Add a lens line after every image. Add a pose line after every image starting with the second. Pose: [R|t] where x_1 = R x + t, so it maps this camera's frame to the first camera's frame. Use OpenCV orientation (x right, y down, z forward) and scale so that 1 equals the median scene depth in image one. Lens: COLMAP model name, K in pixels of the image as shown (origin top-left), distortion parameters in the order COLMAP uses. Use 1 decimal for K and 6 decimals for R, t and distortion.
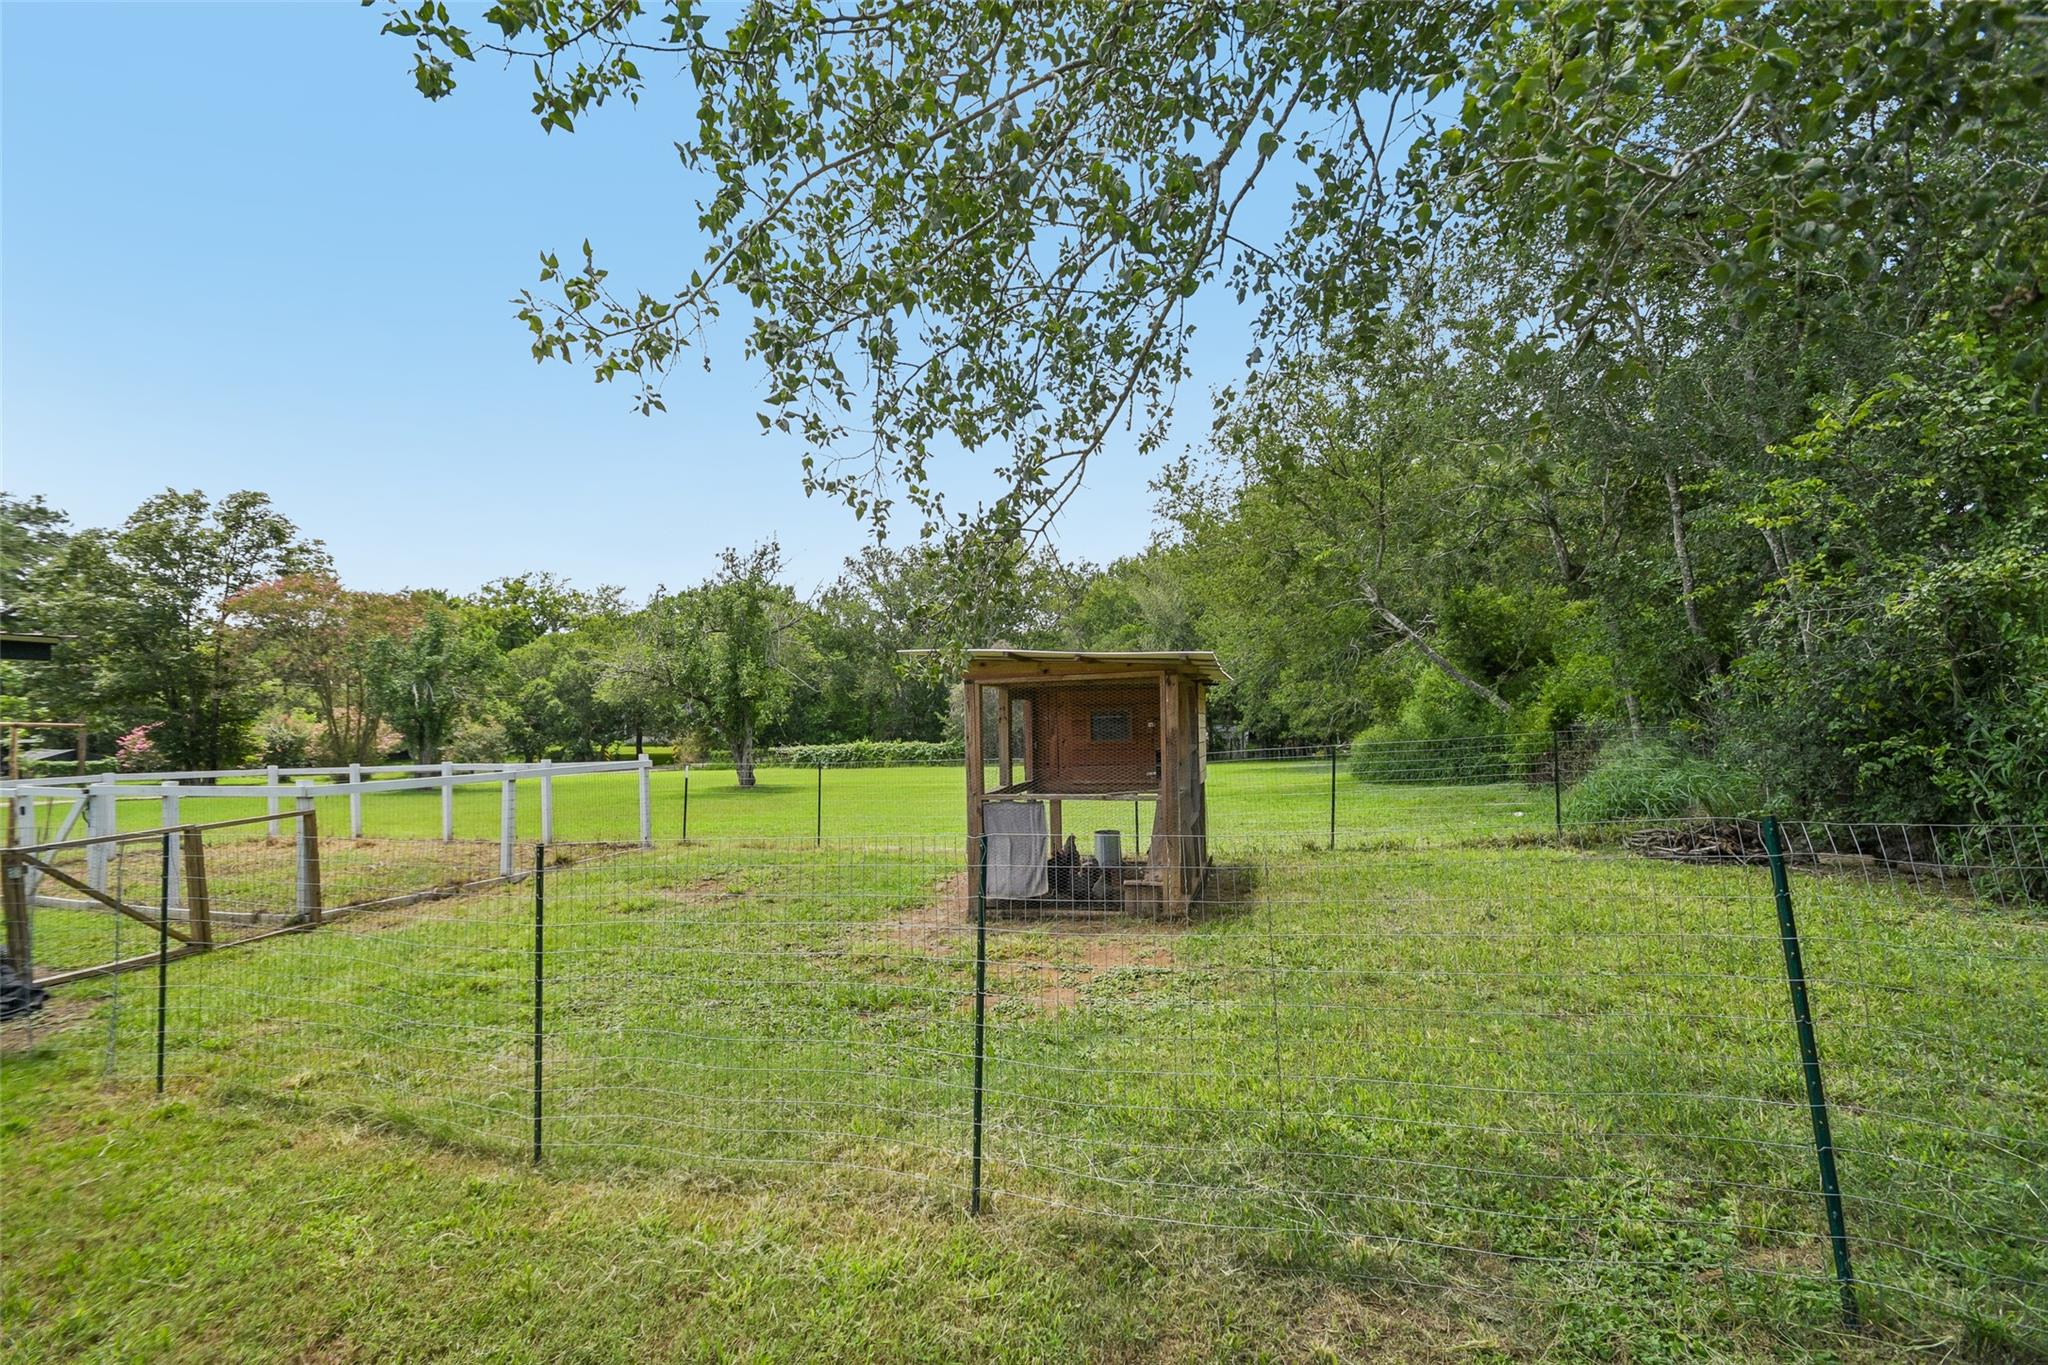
lens RADIAL K [[895.2, 0, 1023.8], [0, 895.2, 710.5], [0, 0, 1]] dist [-0.000038, -0.000037]
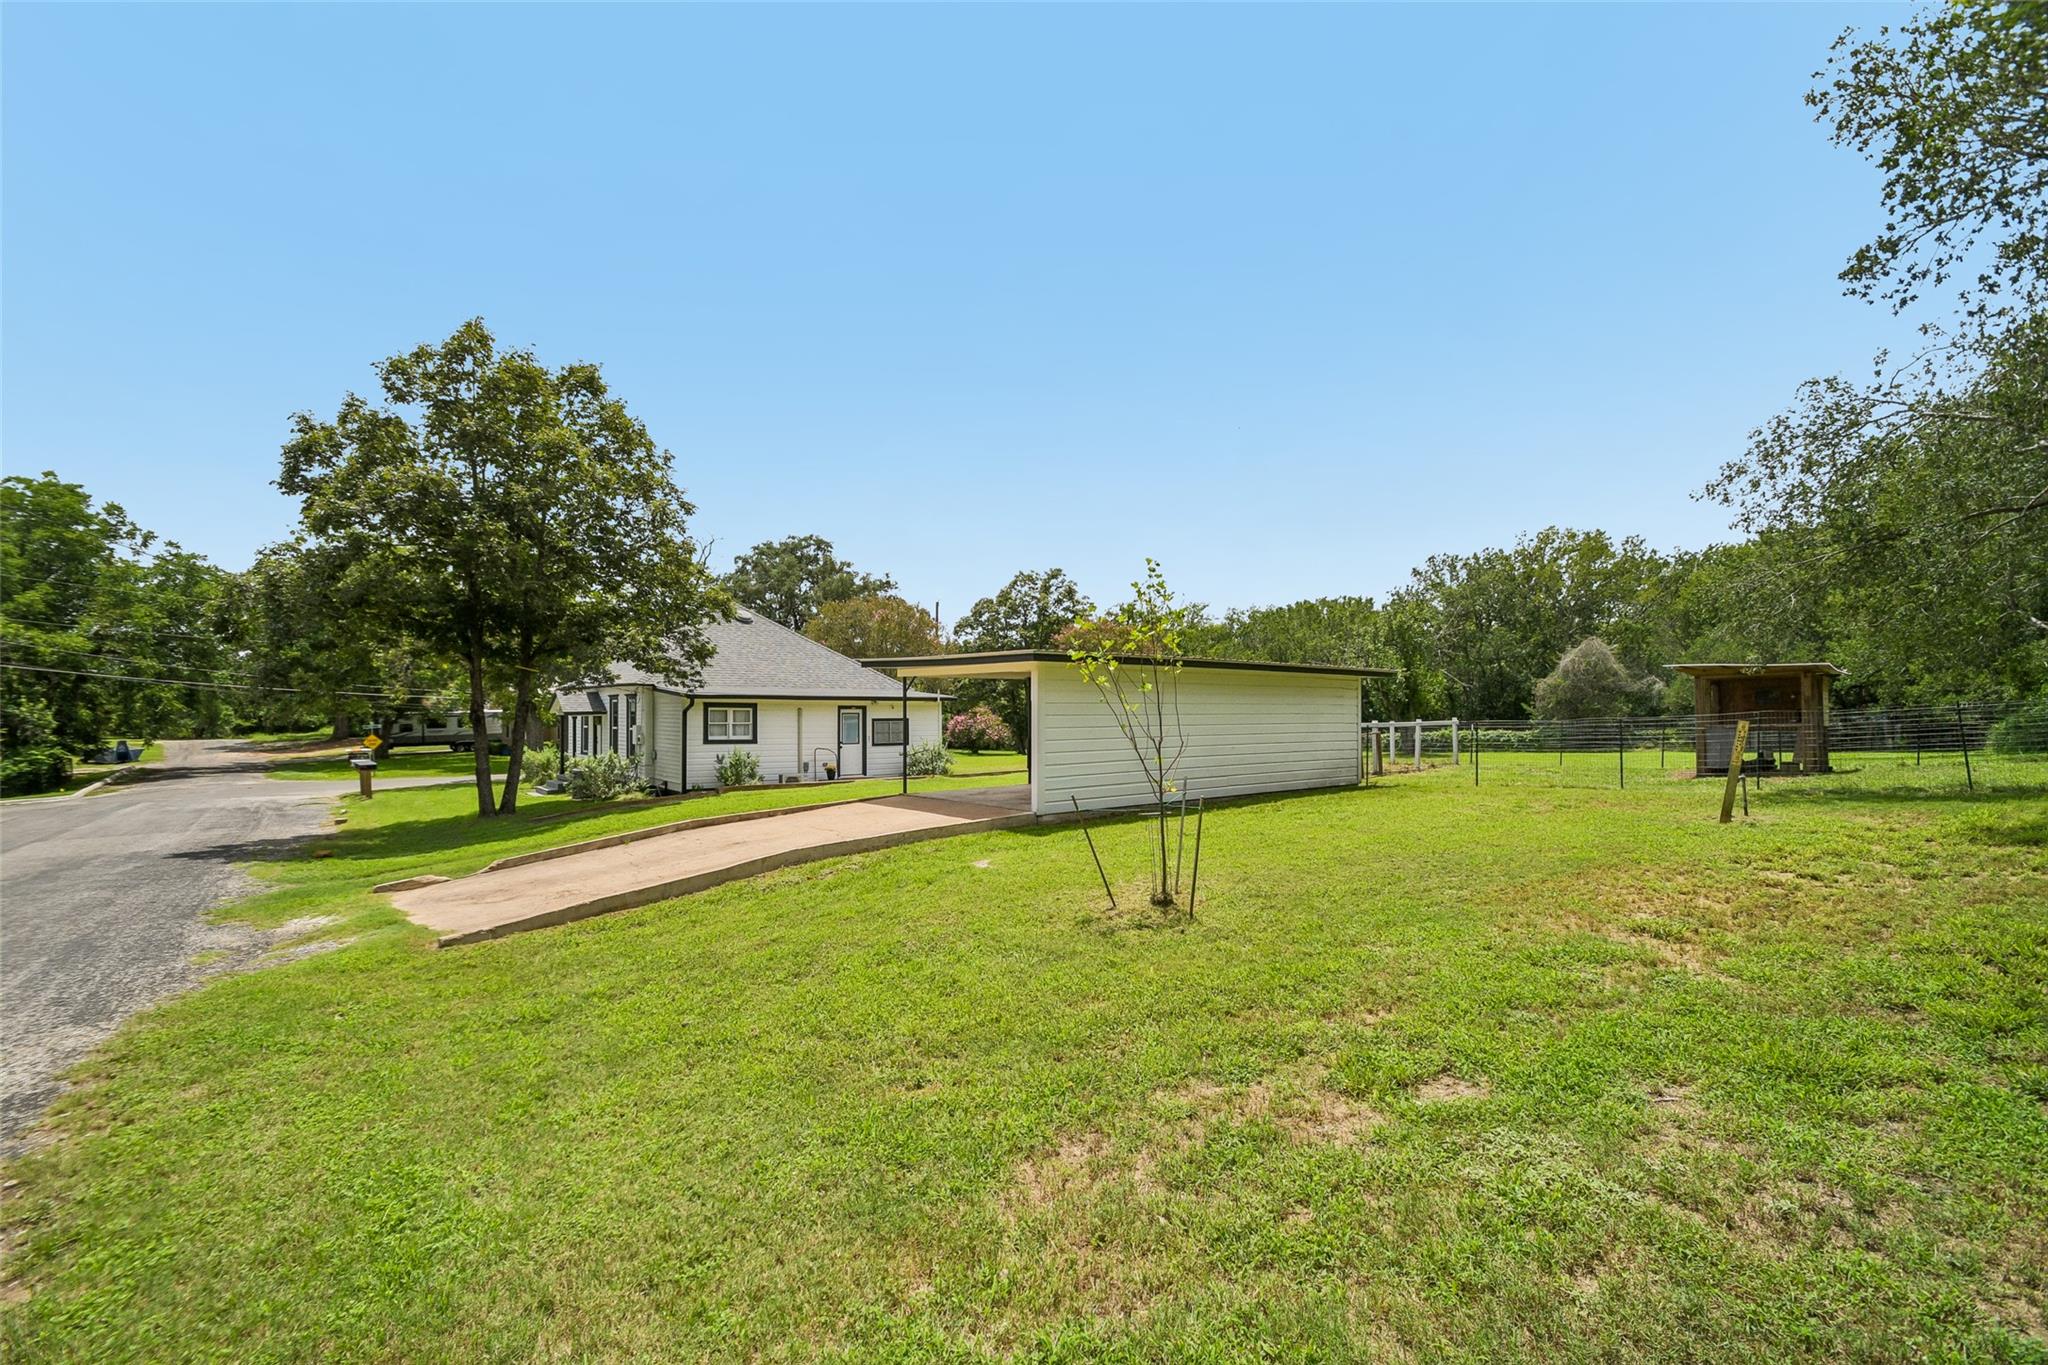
lens RADIAL K [[895.2, 0, 1023.8], [0, 895.2, 710.5], [0, 0, 1]] dist [-0.000038, -0.000037]
pose [[0.858647, -0.000499, -0.512567, -0.058018], [0.001228, 0.999999, 0.001083, 0.007773], [0.512566, -0.001559, 0.858646, -0.302436]]
